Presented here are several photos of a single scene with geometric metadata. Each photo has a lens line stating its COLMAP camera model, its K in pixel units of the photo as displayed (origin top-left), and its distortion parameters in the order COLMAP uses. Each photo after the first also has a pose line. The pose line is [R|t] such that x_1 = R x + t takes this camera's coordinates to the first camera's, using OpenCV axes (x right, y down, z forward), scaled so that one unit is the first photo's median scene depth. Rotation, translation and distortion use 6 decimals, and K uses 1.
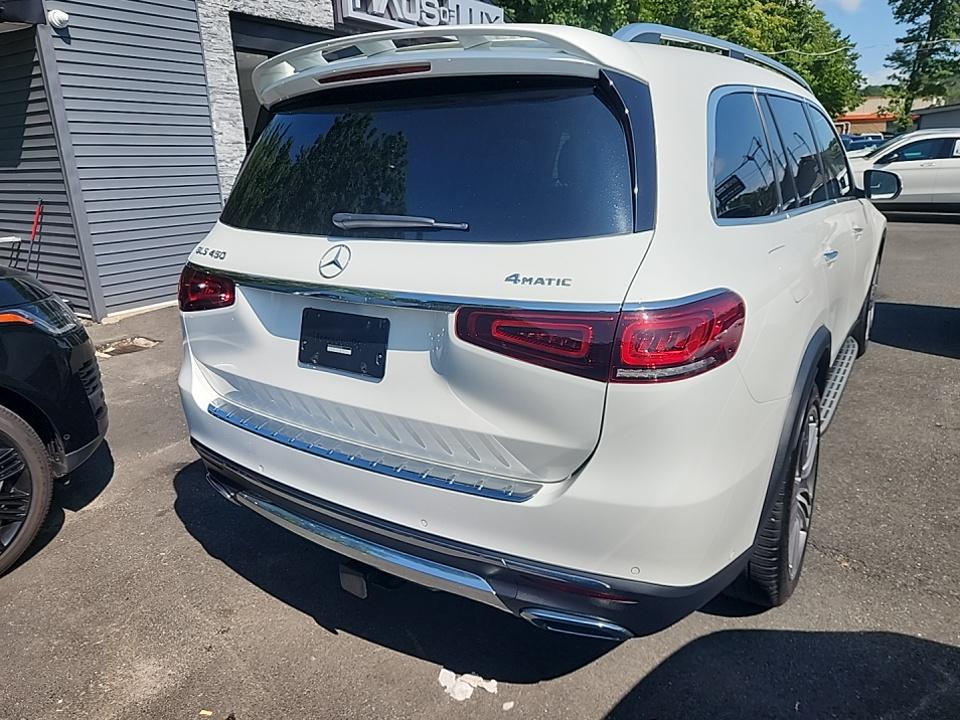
lens RADIAL K [[642.9, 0, 475.0], [0, 642.9, 362.3], [0, 0, 1]] dist [0.078949, -0.056316]
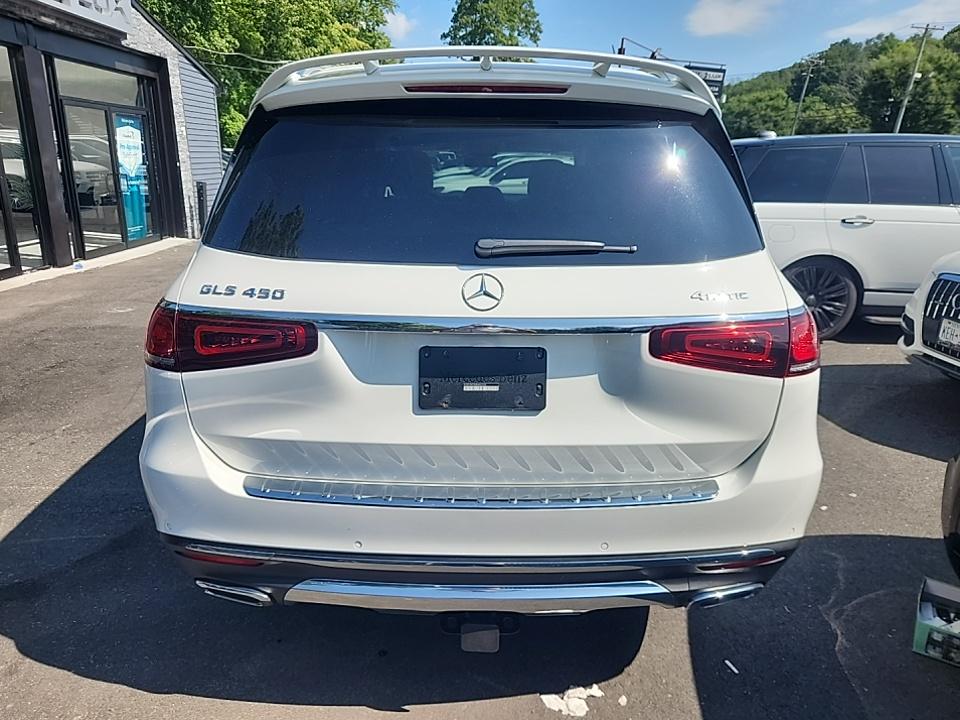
lens RADIAL K [[642.9, 0, 475.0], [0, 642.9, 362.3], [0, 0, 1]] dist [0.078949, -0.056316]
pose [[0.839034, -0.130104, 0.528295, -0.663648], [0.133658, 0.990522, 0.031663, -0.081257], [-0.527407, 0.044045, 0.848470, 0.220455]]
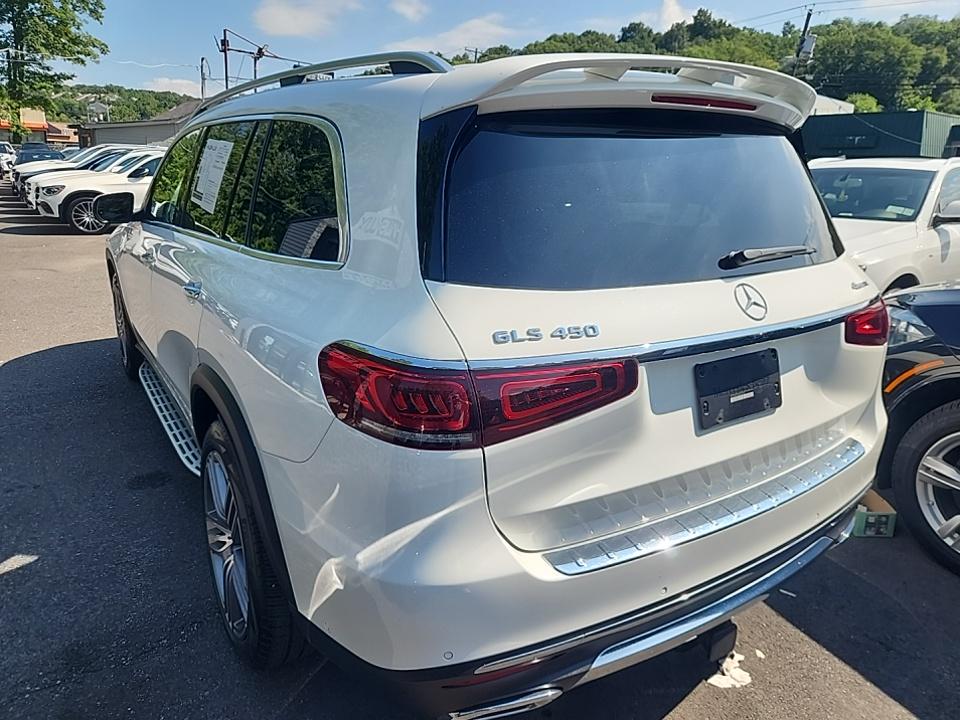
lens RADIAL K [[659.8, 0, 491.2], [0, 659.8, 356.8], [0, 0, 1]] dist [0.022725, -0.007021]
pose [[0.397292, -0.227420, 0.889067, -1.127736], [0.249593, 0.959064, 0.133791, -0.276425], [-0.883098, 0.168751, 0.437790, 0.854802]]
